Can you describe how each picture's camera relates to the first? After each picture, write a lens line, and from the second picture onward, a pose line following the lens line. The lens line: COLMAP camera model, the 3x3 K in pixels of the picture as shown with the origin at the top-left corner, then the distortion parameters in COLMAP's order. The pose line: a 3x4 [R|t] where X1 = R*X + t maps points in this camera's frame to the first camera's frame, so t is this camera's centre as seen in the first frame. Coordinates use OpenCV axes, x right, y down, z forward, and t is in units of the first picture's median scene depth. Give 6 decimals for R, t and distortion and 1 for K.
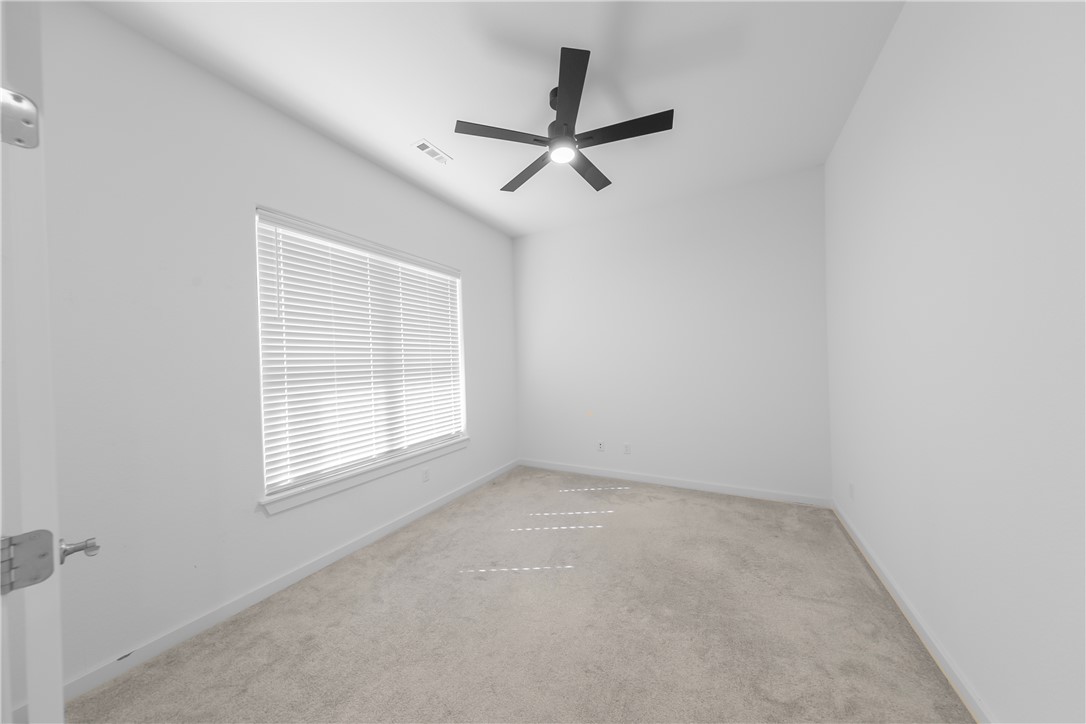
lens RADIAL K [[345.3, 0, 546.4], [0, 345.3, 360.5], [0, 0, 1]] dist [0.012408, -0.001429]
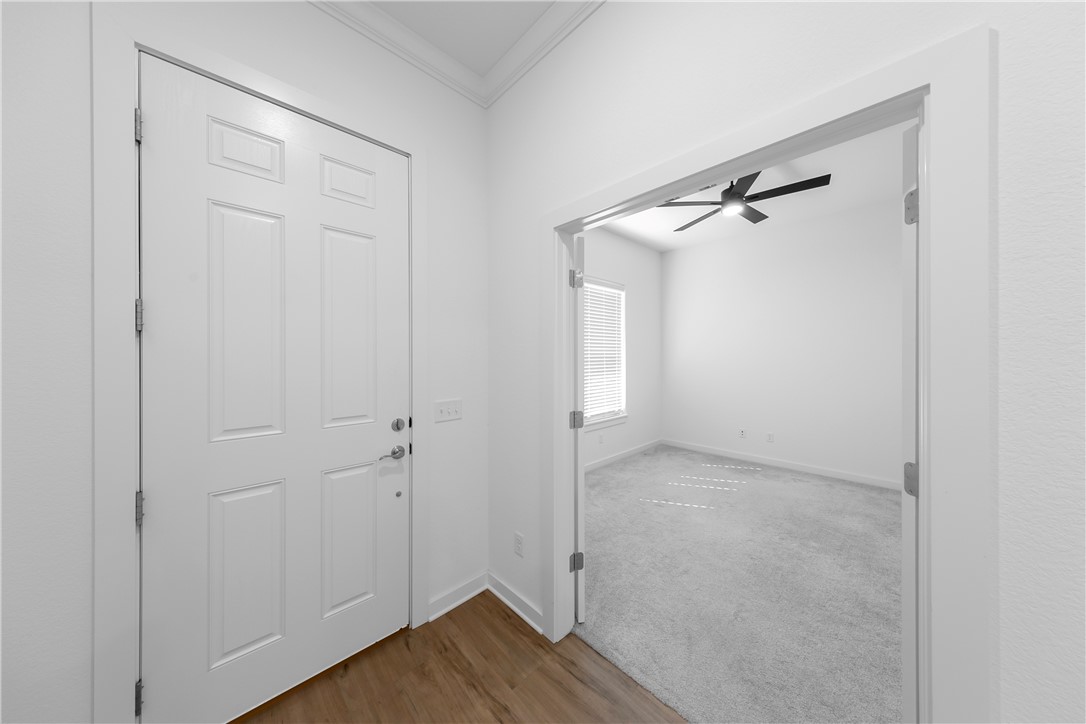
lens RADIAL K [[345.3, 0, 542.5], [0, 345.3, 355.5], [0, 0, 1]] dist [0.012408, -0.001429]
pose [[0.948672, 0.028005, -0.315019, -0.145712], [-0.025293, 0.999599, 0.012697, -0.008003], [0.315248, -0.004078, 0.949000, -0.367230]]
